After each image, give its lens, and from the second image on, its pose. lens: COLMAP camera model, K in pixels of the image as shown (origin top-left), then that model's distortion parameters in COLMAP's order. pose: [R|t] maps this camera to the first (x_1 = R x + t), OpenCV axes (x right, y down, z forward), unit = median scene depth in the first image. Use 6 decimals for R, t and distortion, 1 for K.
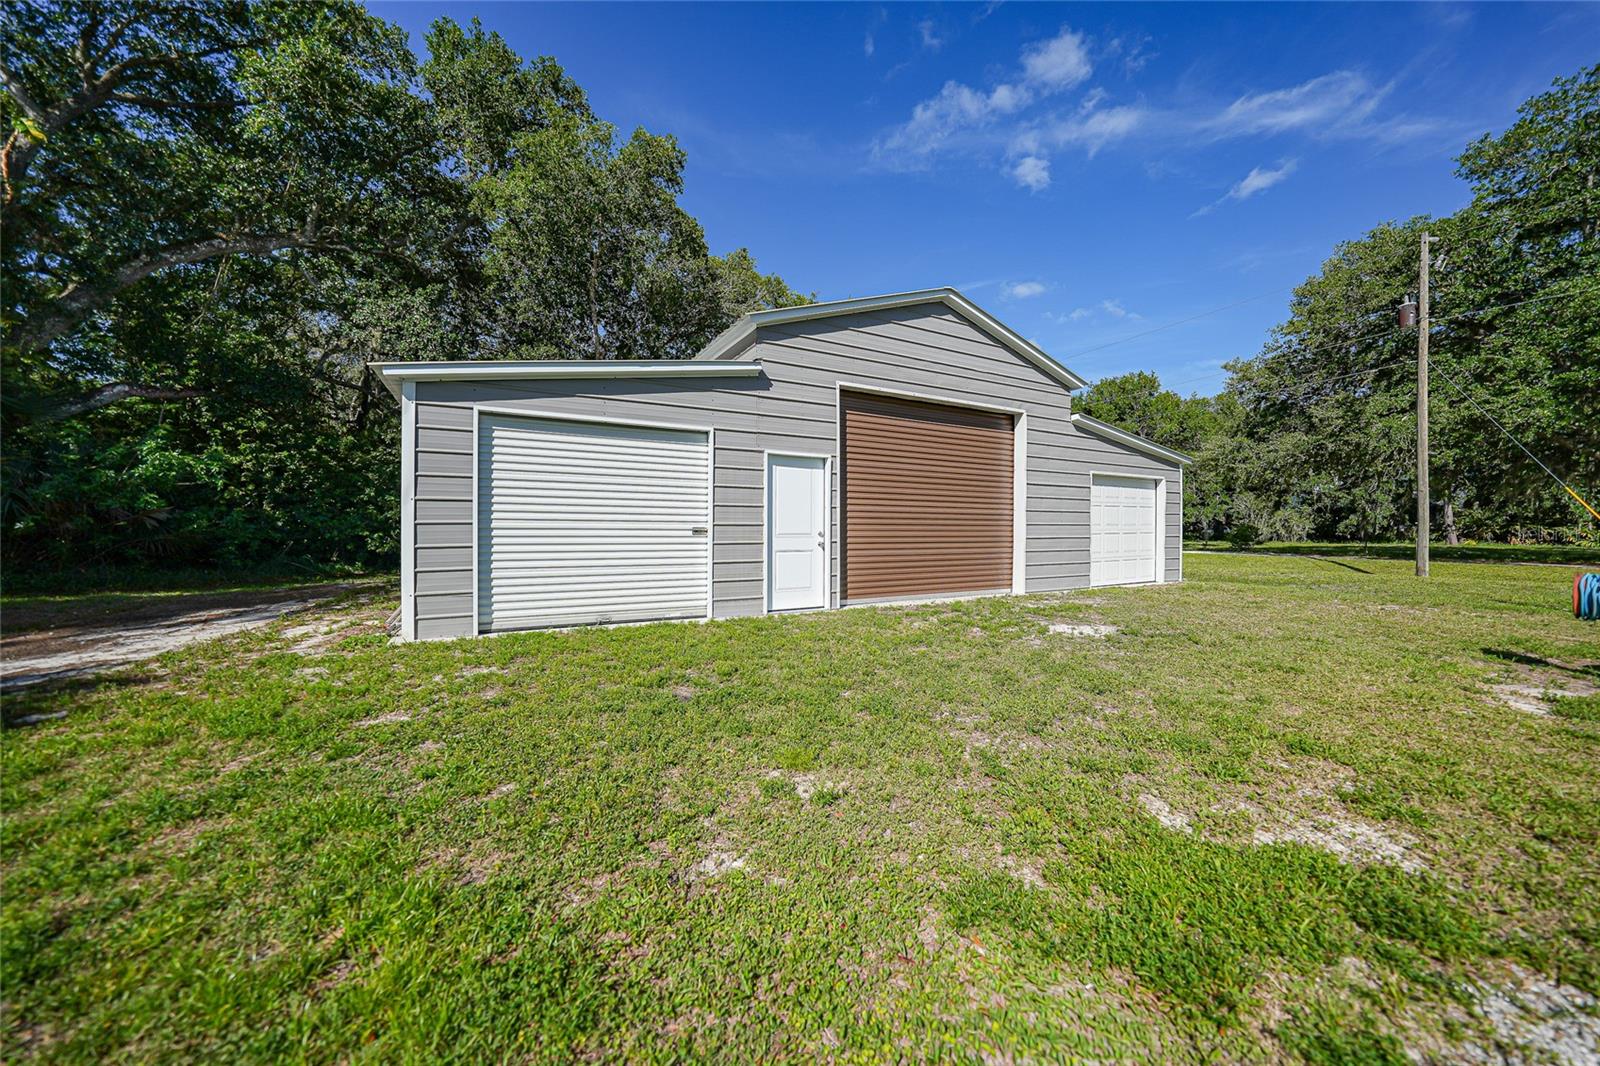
lens RADIAL K [[557.4, 0, 797.7], [0, 557.4, 527.3], [0, 0, 1]] dist [-0.023796, 0.006118]
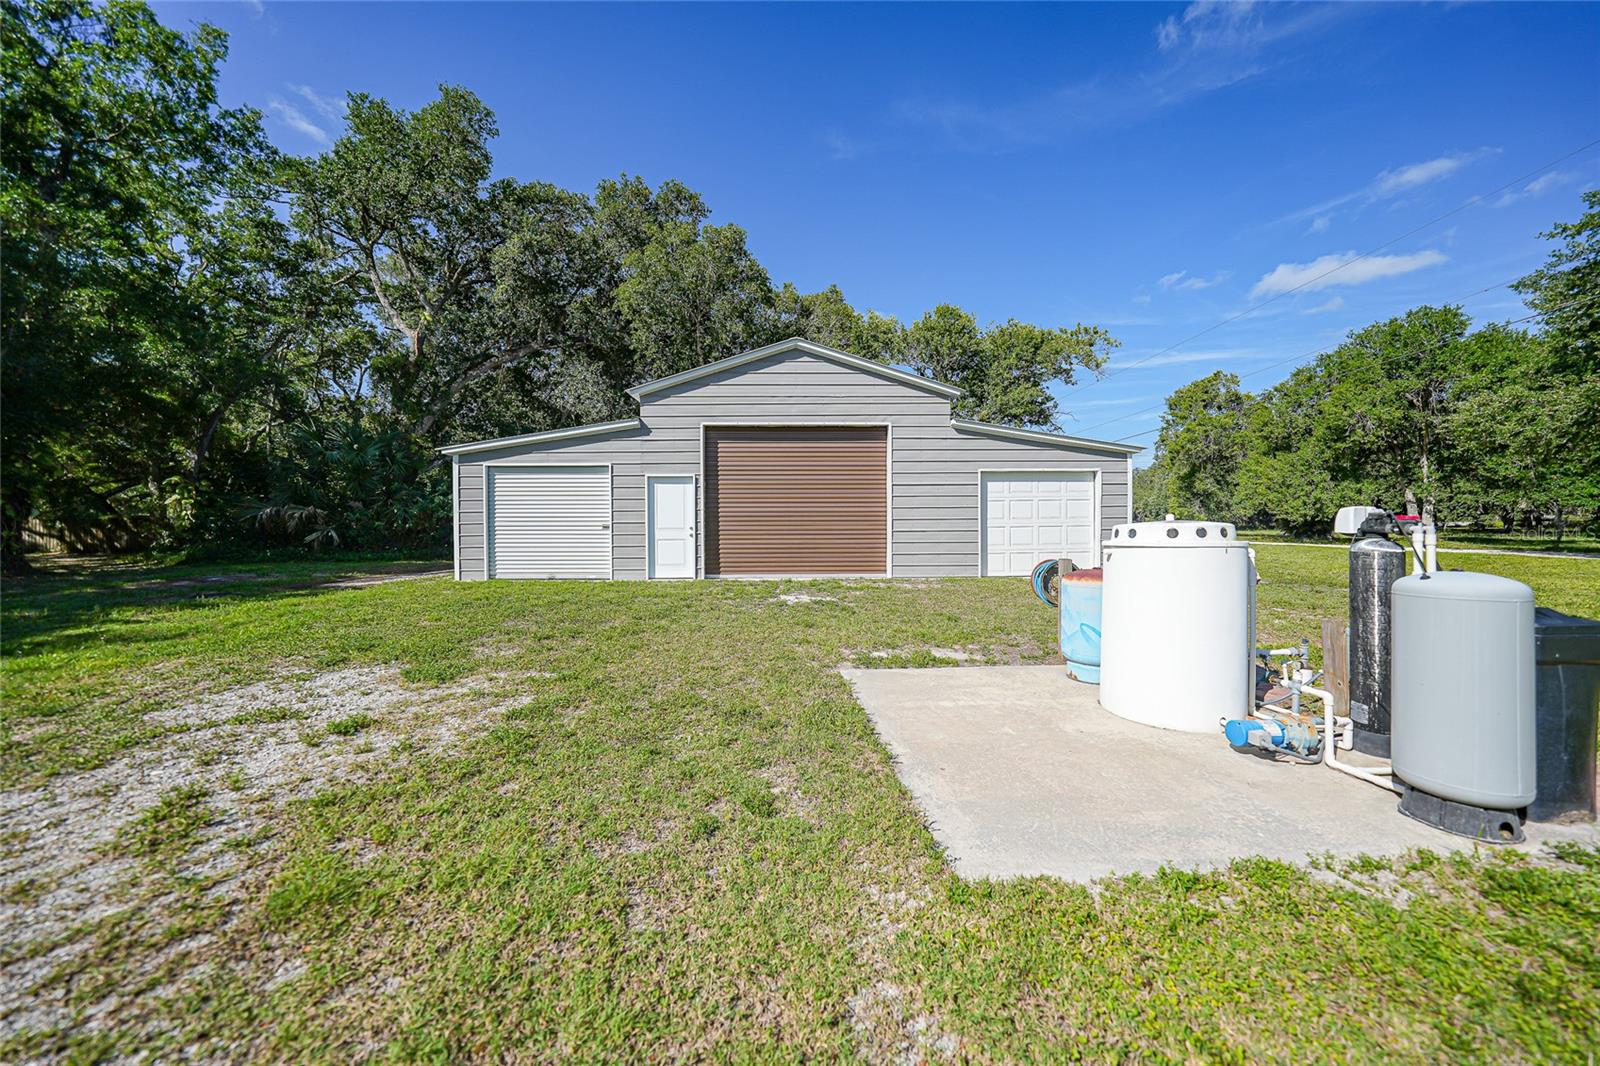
lens RADIAL K [[557.4, 0, 797.7], [0, 557.4, 527.3], [0, 0, 1]] dist [-0.023796, 0.006118]
pose [[0.885508, -0.004632, -0.464601, 0.963869], [0.008449, 0.999945, 0.006135, 0.002707], [0.464548, -0.009358, 0.885499, -0.164554]]
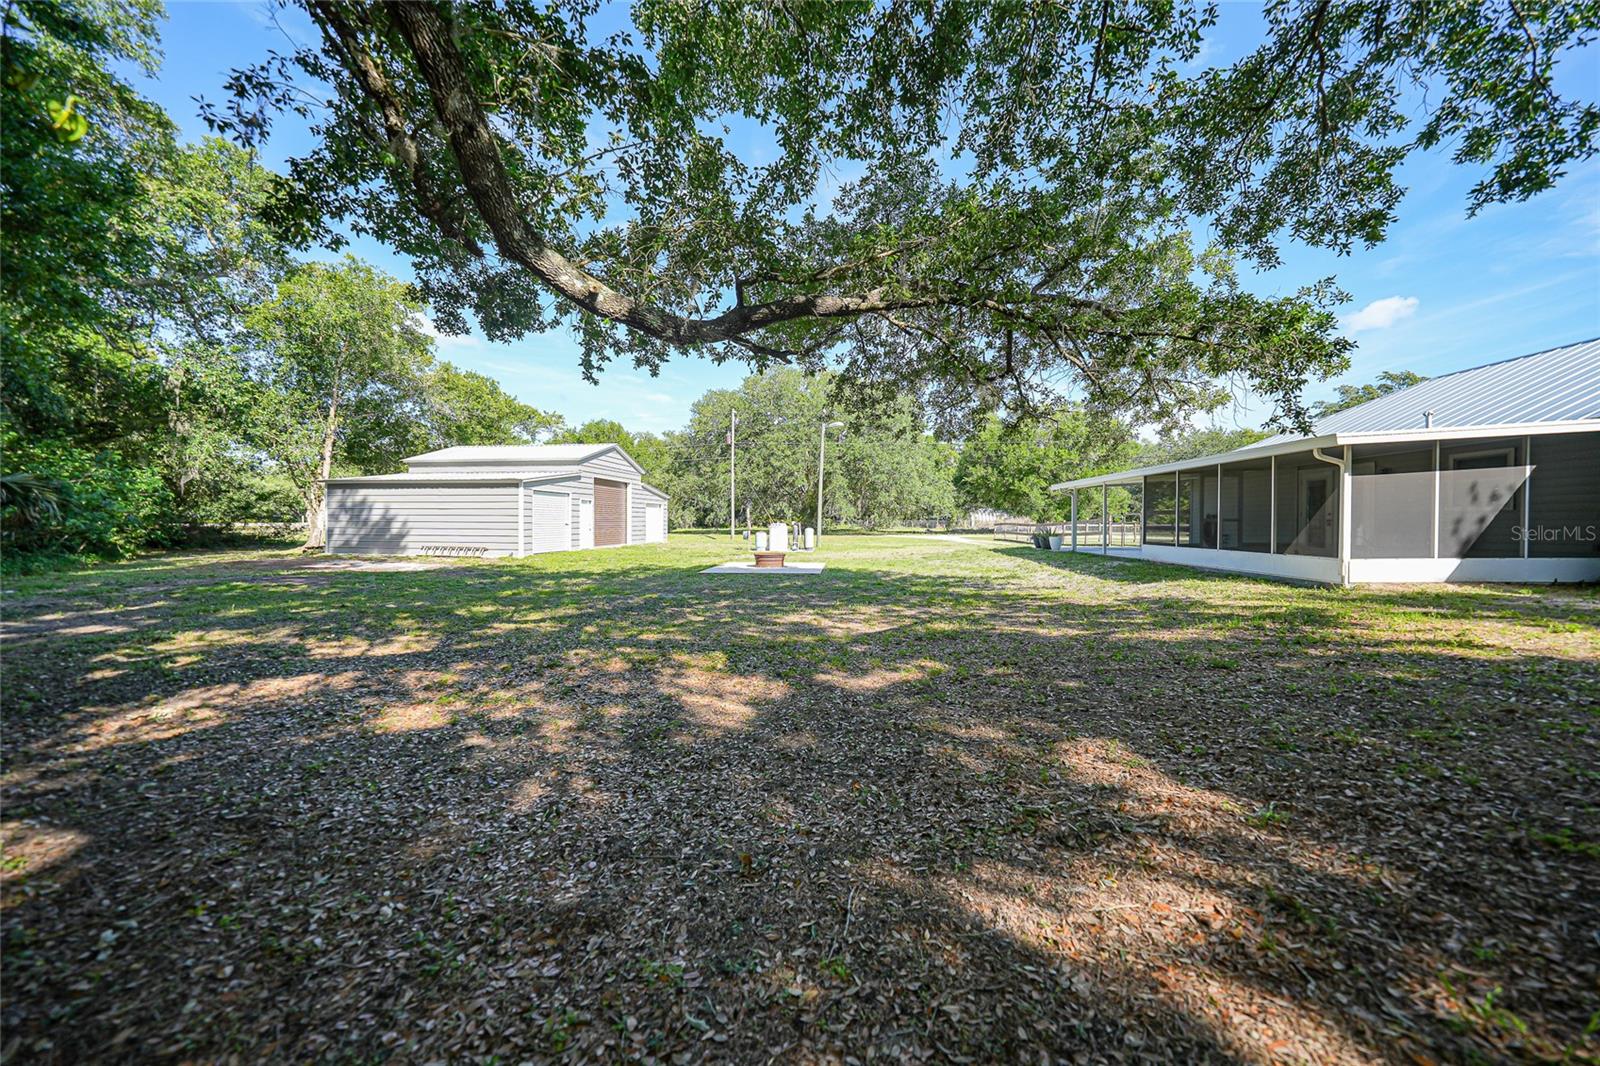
lens RADIAL K [[557.4, 0, 797.7], [0, 557.4, 527.3], [0, 0, 1]] dist [-0.023796, 0.006118]
pose [[0.584053, -0.009121, 0.811664, -1.753809], [-0.005646, 0.999867, 0.015298, -0.029486], [-0.811696, -0.013517, 0.583924, -1.698693]]
